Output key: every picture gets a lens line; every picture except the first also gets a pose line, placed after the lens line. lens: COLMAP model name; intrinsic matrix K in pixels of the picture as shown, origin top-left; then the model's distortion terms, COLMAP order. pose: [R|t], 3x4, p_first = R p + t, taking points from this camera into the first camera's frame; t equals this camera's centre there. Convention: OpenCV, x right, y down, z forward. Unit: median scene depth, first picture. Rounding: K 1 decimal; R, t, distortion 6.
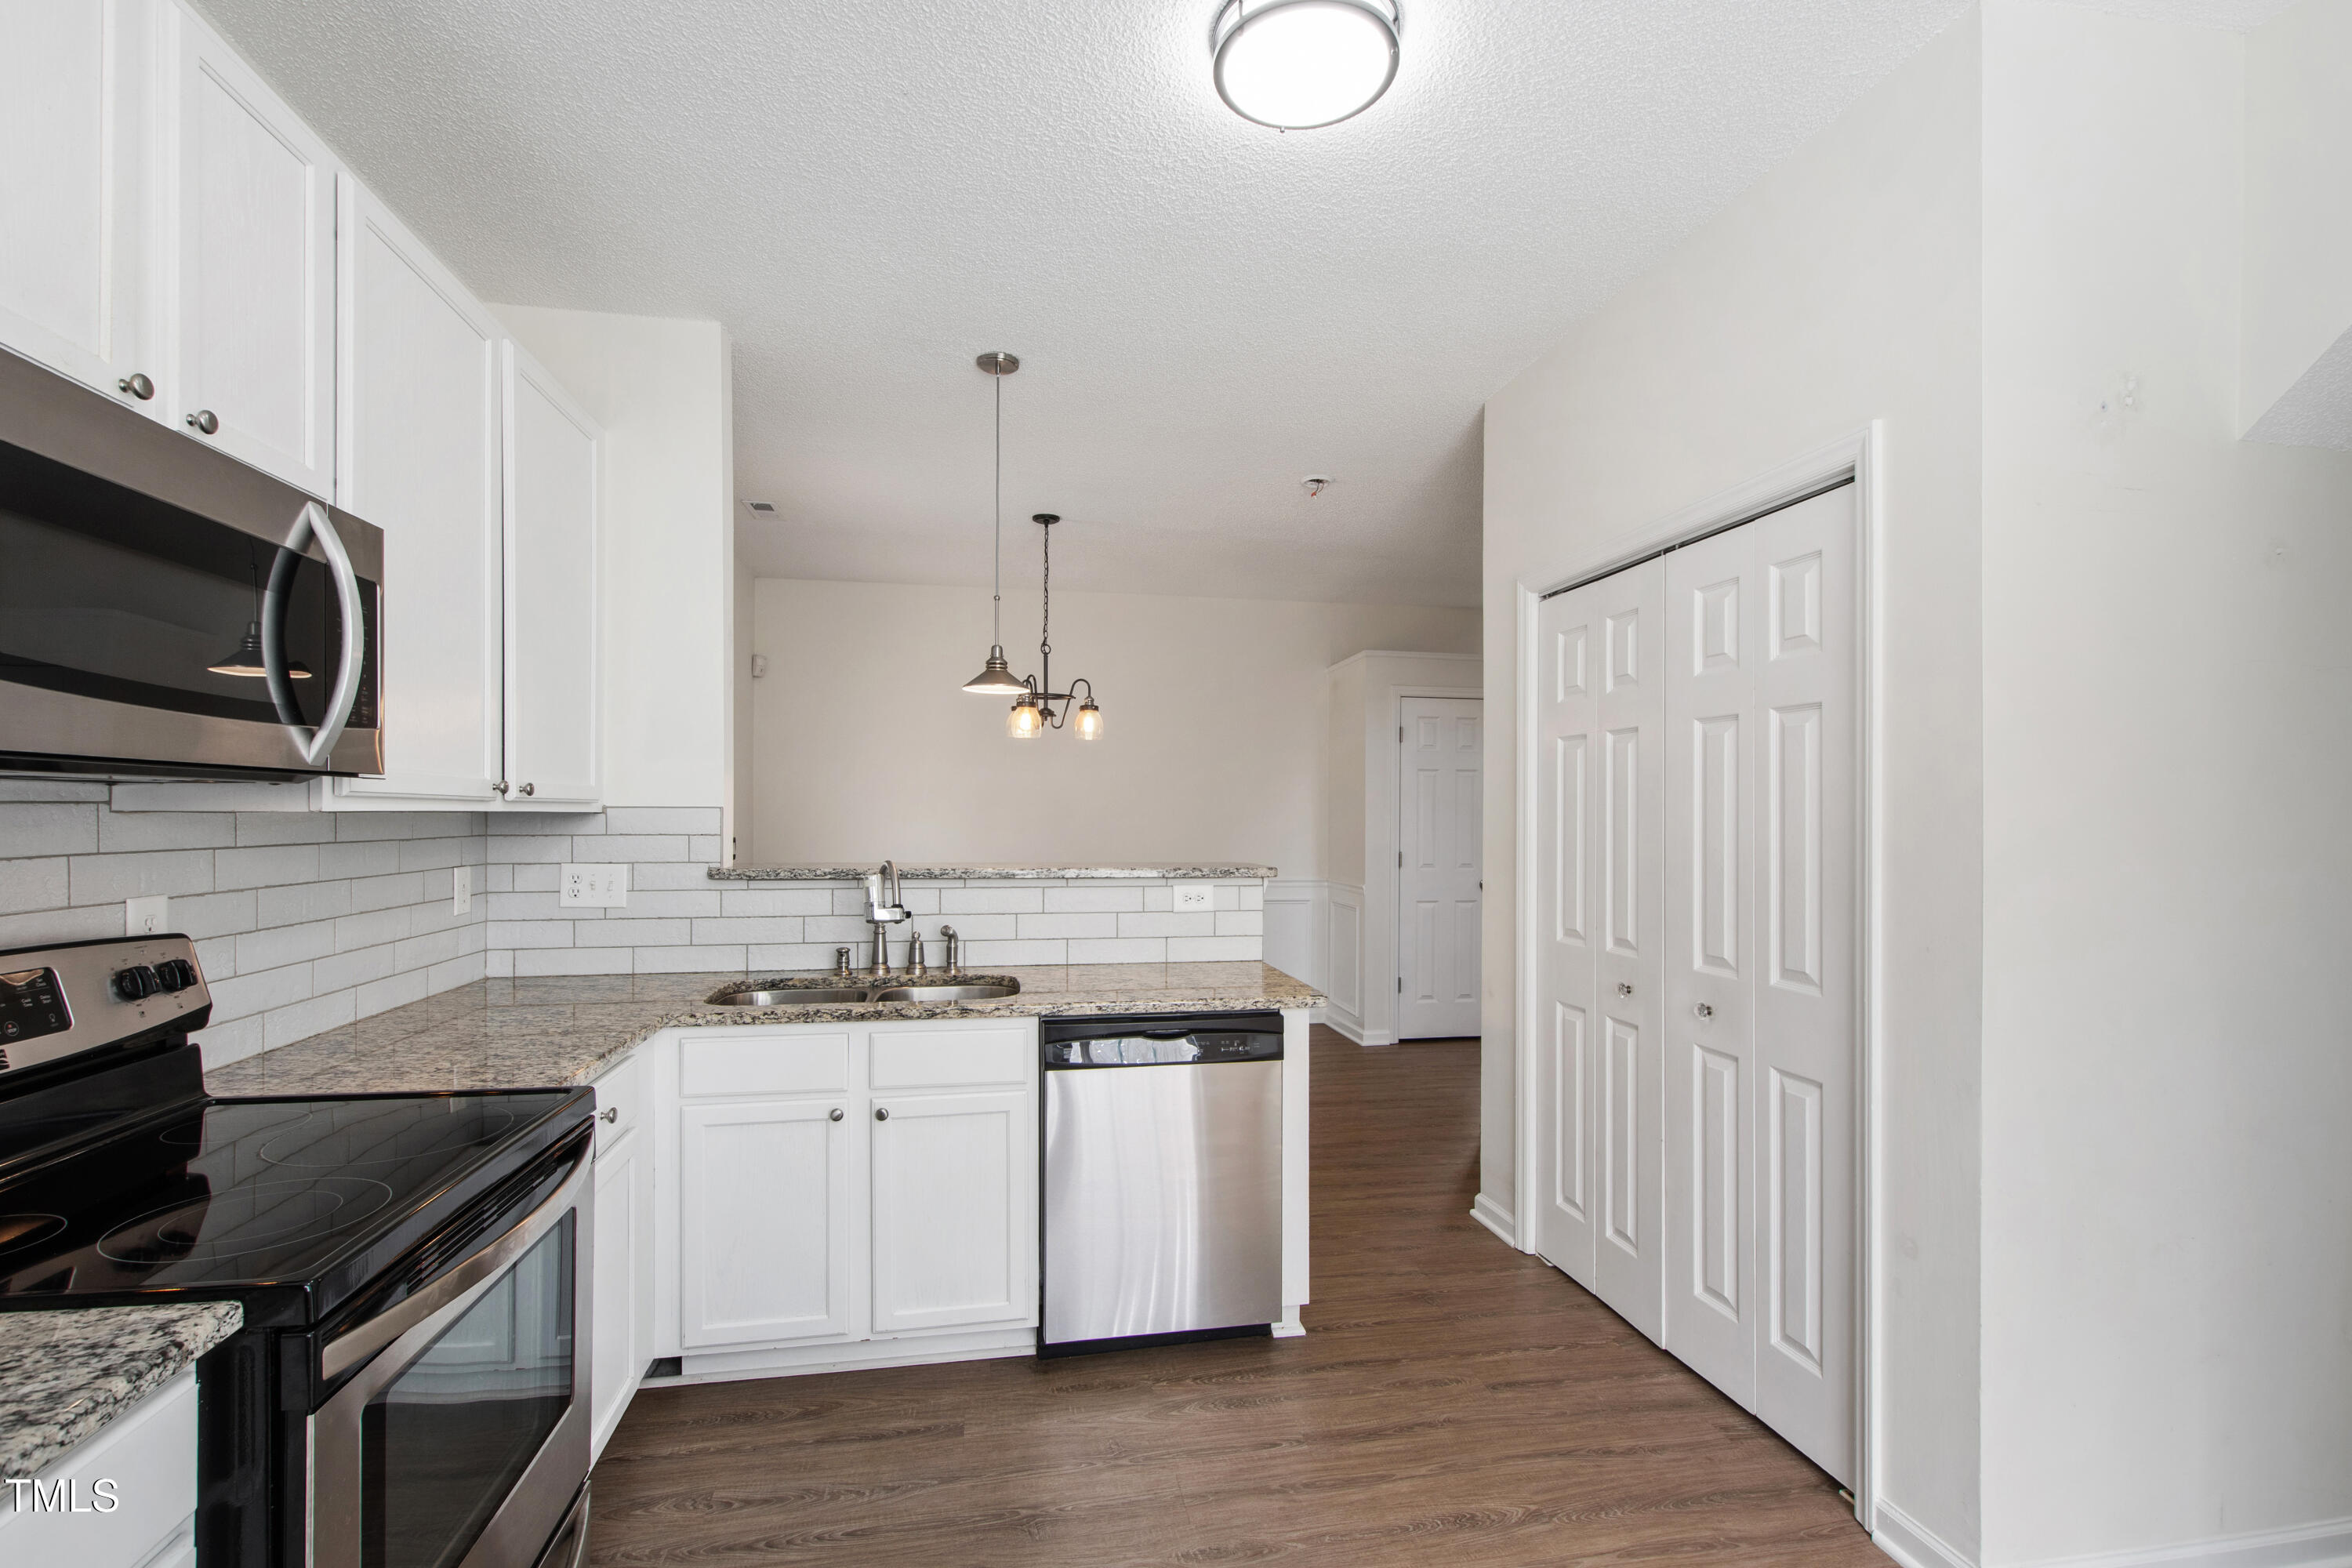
lens RADIAL K [[1054.7, 0, 1174.0], [0, 1054.7, 817.0], [0, 0, 1]] dist [0.013281, -0.006813]
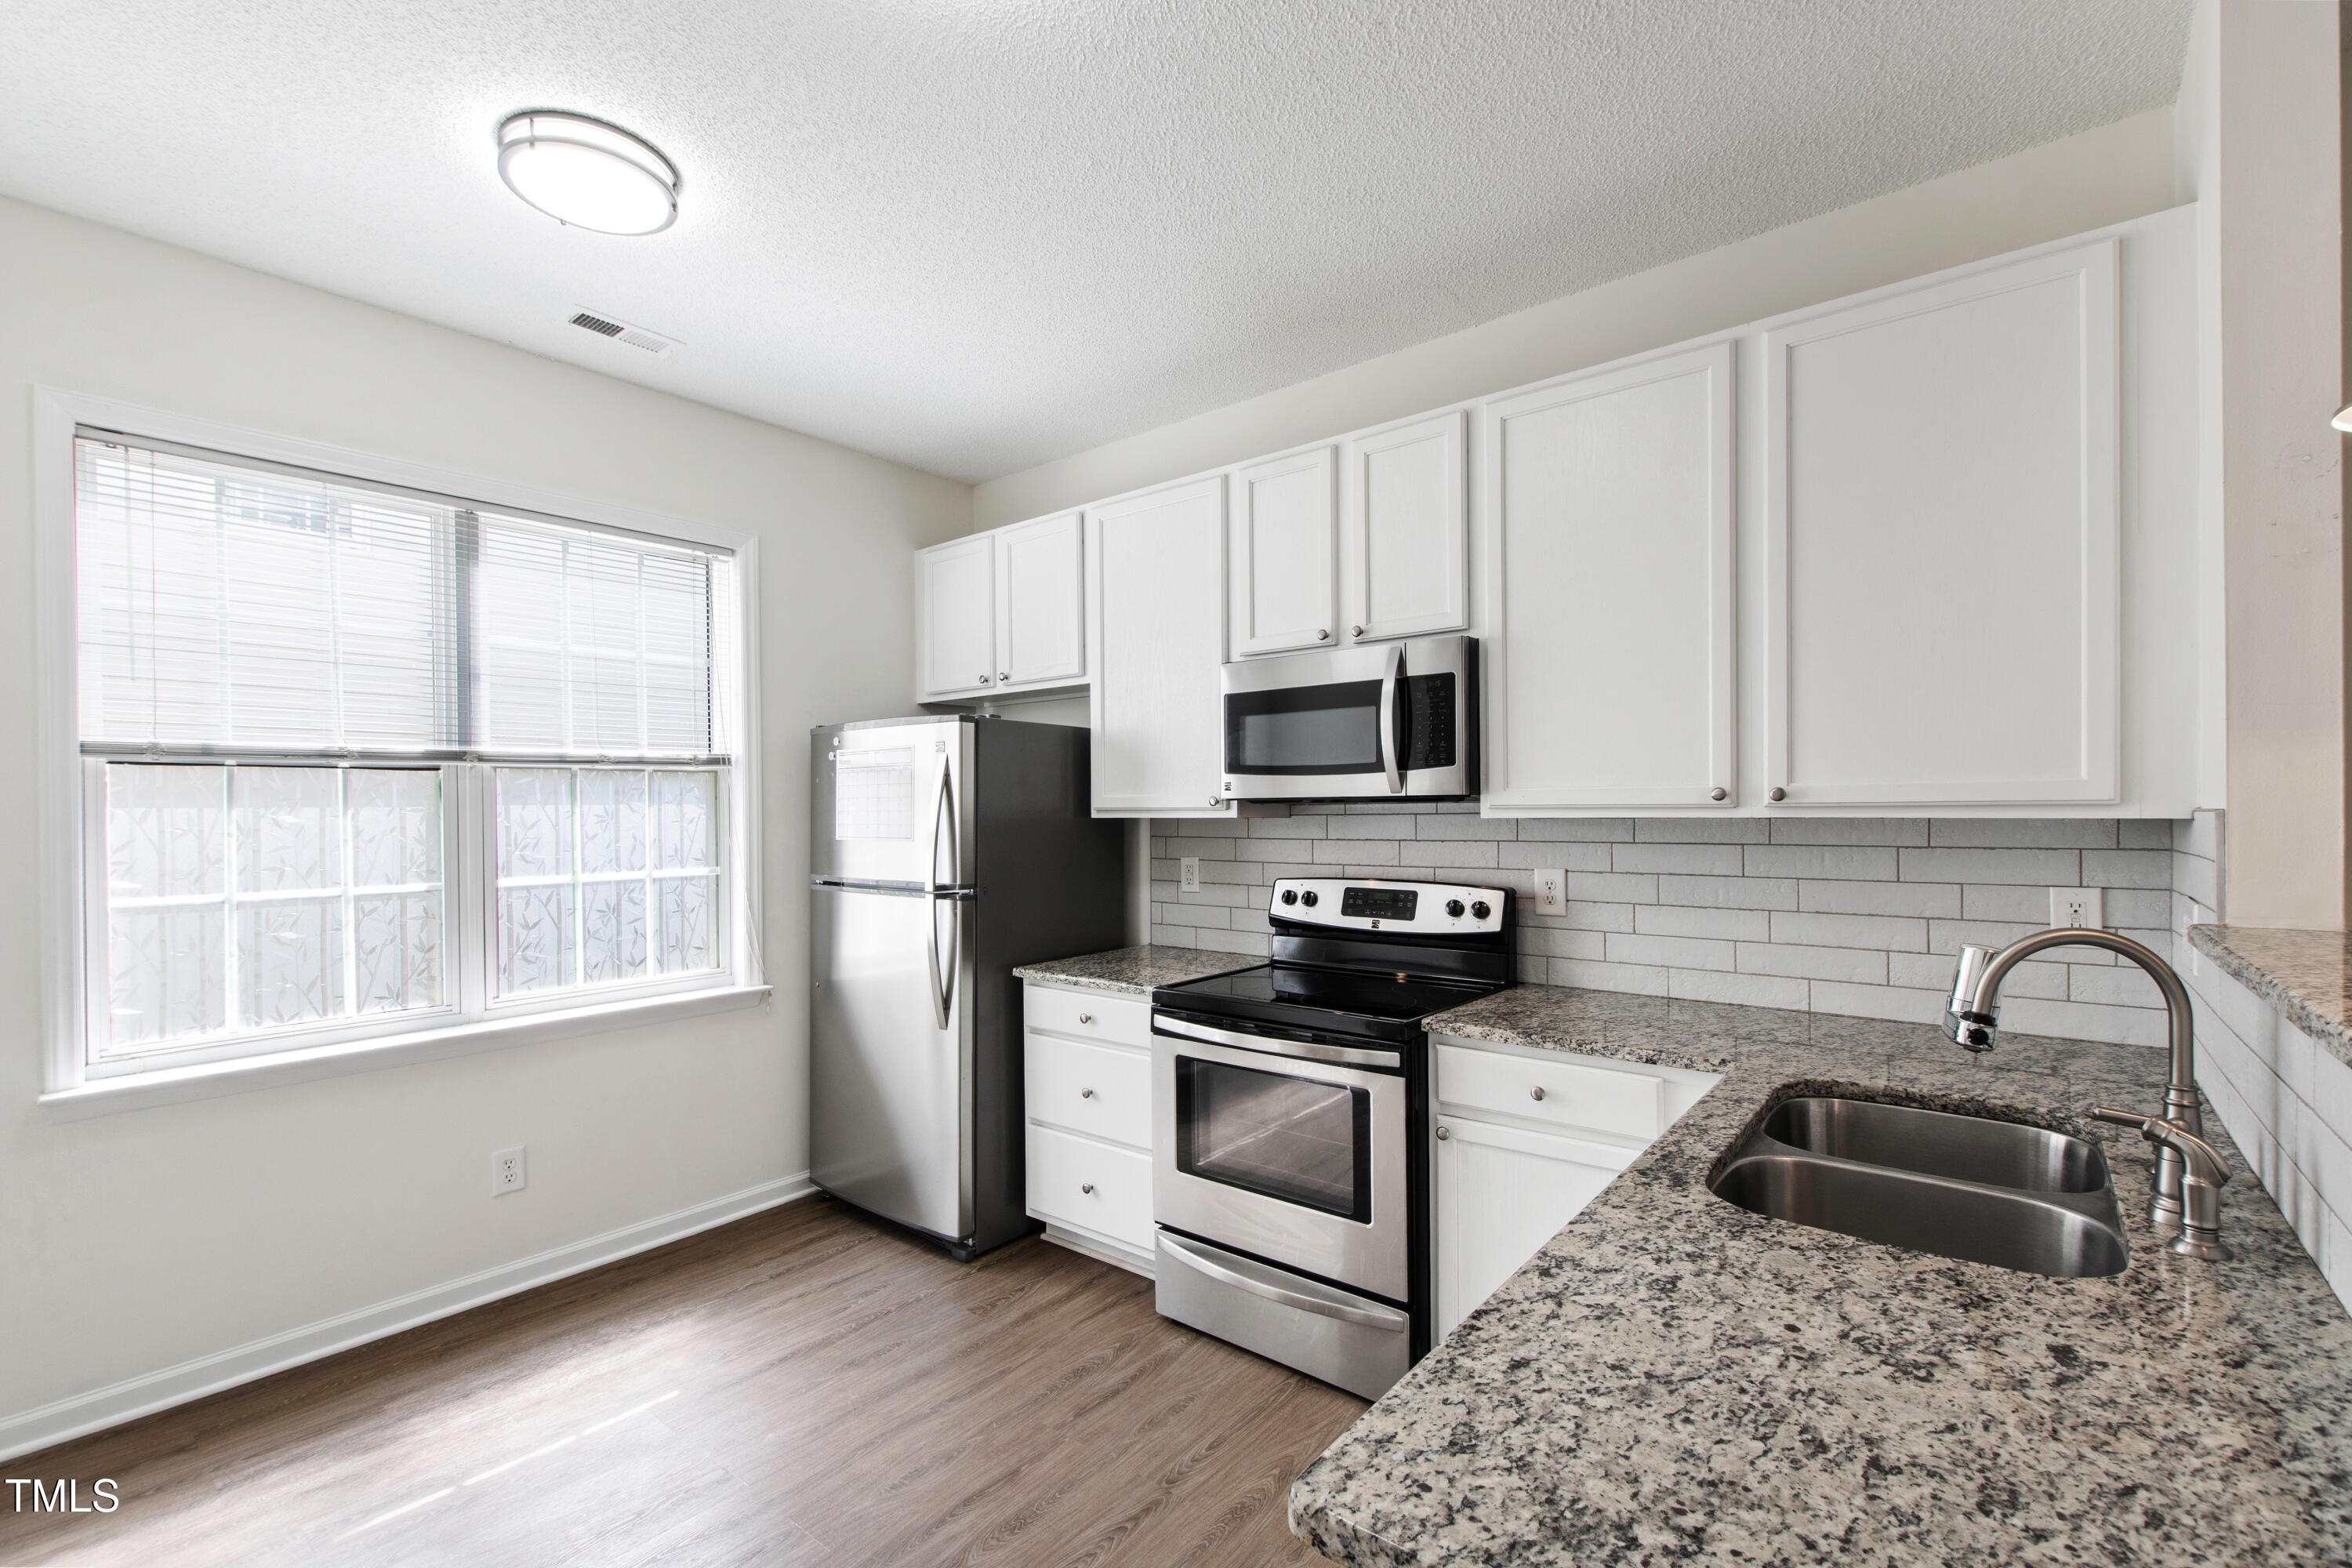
lens RADIAL K [[1027.7, 0, 1174.0], [0, 1027.7, 815.4], [0, 0, 1]] dist [-0.002028, -0.000187]
pose [[-0.764101, 0.001046, -0.645096, 0.326237], [-0.001747, 0.999992, 0.003691, -0.008294], [0.645094, 0.003947, -0.764093, 1.133102]]
